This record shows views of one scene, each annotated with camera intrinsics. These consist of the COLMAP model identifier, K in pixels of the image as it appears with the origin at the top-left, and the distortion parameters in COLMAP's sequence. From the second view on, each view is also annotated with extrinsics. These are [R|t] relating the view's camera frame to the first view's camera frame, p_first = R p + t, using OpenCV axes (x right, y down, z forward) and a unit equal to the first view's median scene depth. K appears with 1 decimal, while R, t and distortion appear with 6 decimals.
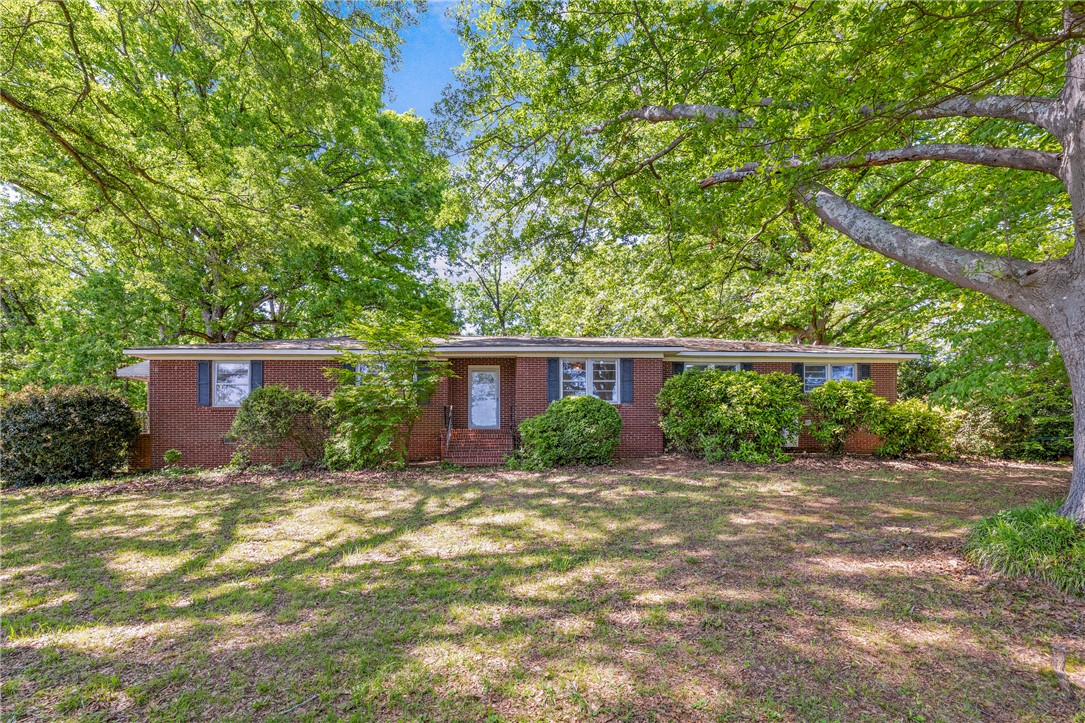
lens RADIAL K [[453.0, 0, 543.0], [0, 453.0, 371.9], [0, 0, 1]] dist [-0.000878, -0.000055]
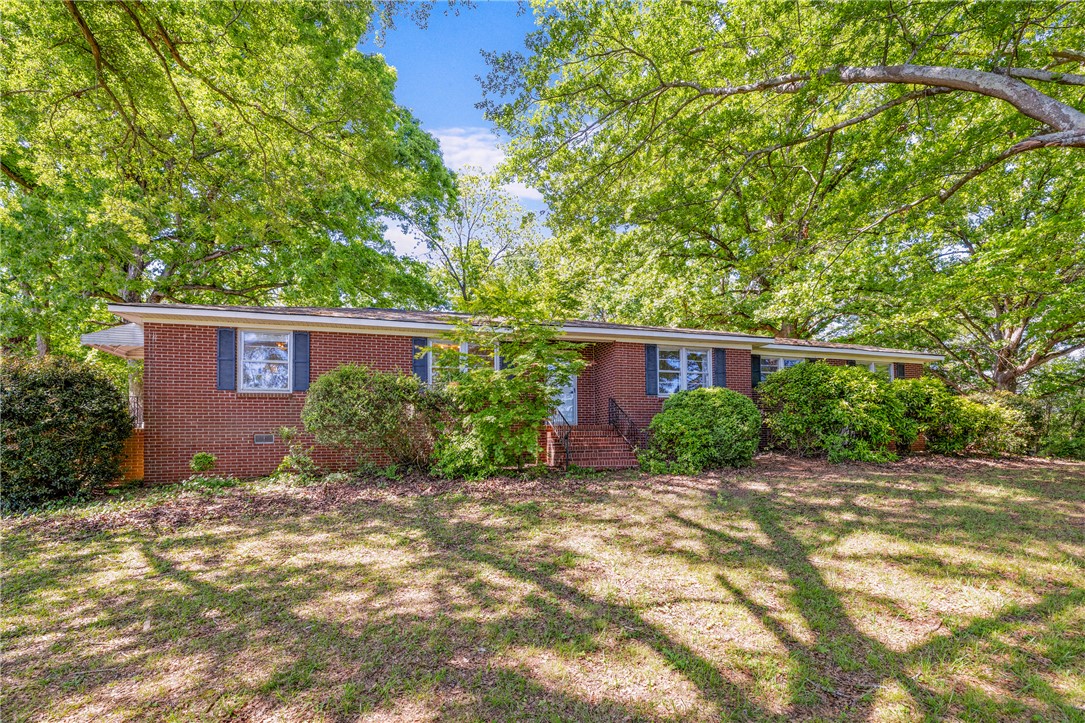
lens RADIAL K [[465.5, 0, 542.5], [0, 465.5, 361.5], [0, 0, 1]] dist [-0.000185, 0.000035]
pose [[0.978461, 0.034383, 0.203550, -0.479309], [-0.033248, 0.999407, -0.008994, 0.022101], [-0.203739, 0.002033, 0.979023, 0.204180]]
